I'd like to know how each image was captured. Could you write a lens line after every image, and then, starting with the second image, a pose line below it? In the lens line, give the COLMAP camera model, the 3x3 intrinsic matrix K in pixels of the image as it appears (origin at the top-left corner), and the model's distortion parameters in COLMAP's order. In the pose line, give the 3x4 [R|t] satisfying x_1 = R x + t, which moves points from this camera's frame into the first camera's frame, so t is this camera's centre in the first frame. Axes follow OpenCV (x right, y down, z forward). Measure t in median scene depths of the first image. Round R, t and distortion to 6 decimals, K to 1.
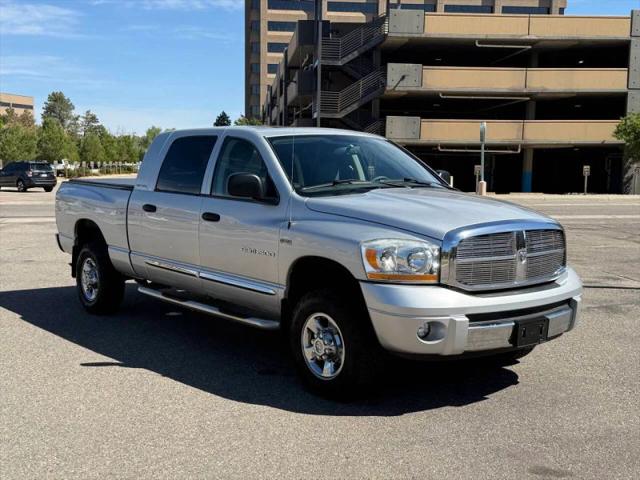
lens RADIAL K [[805.3, 0, 320.0], [0, 805.3, 240.0], [0, 0, 1]] dist [0.221150, -0.524445]
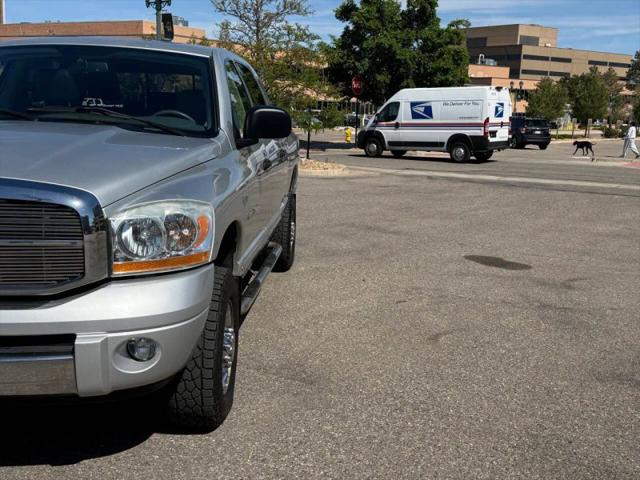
lens RADIAL K [[805.3, 0, 320.0], [0, 805.3, 240.0], [0, 0, 1]] dist [0.221150, -0.524445]
pose [[0.757251, 0.125874, -0.640879, 0.643740], [-0.095860, 0.992046, 0.081579, -0.041416], [0.646050, -0.000341, 0.763295, 0.593112]]
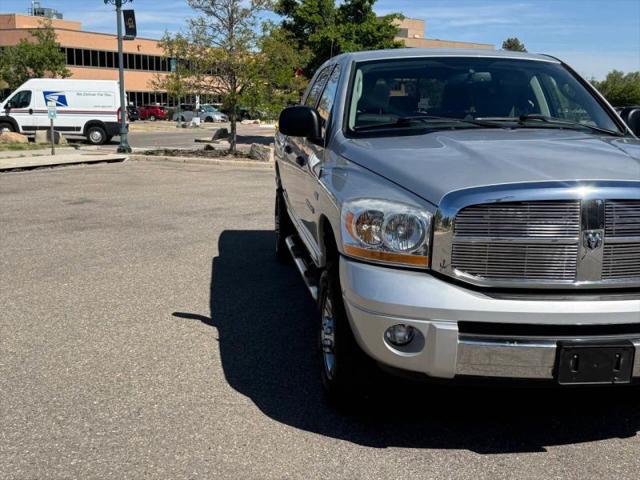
lens RADIAL K [[805.3, 0, 320.0], [0, 805.3, 240.0], [0, 0, 1]] dist [0.221150, -0.524445]
pose [[0.853282, 0.091185, -0.513415, 0.310541], [-0.058697, 0.995130, 0.079187, -0.014135], [0.518136, -0.037432, 0.854479, 0.286593]]
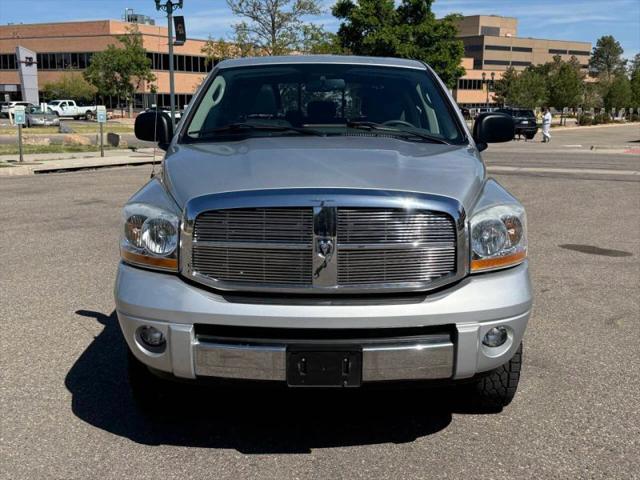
lens RADIAL K [[805.3, 0, 320.0], [0, 805.3, 240.0], [0, 0, 1]] dist [0.221150, -0.524445]
pose [[0.788877, 0.102134, -0.606005, 0.496900], [-0.063938, 0.994382, 0.084357, -0.030510], [0.611216, -0.027800, 0.790976, 0.397842]]
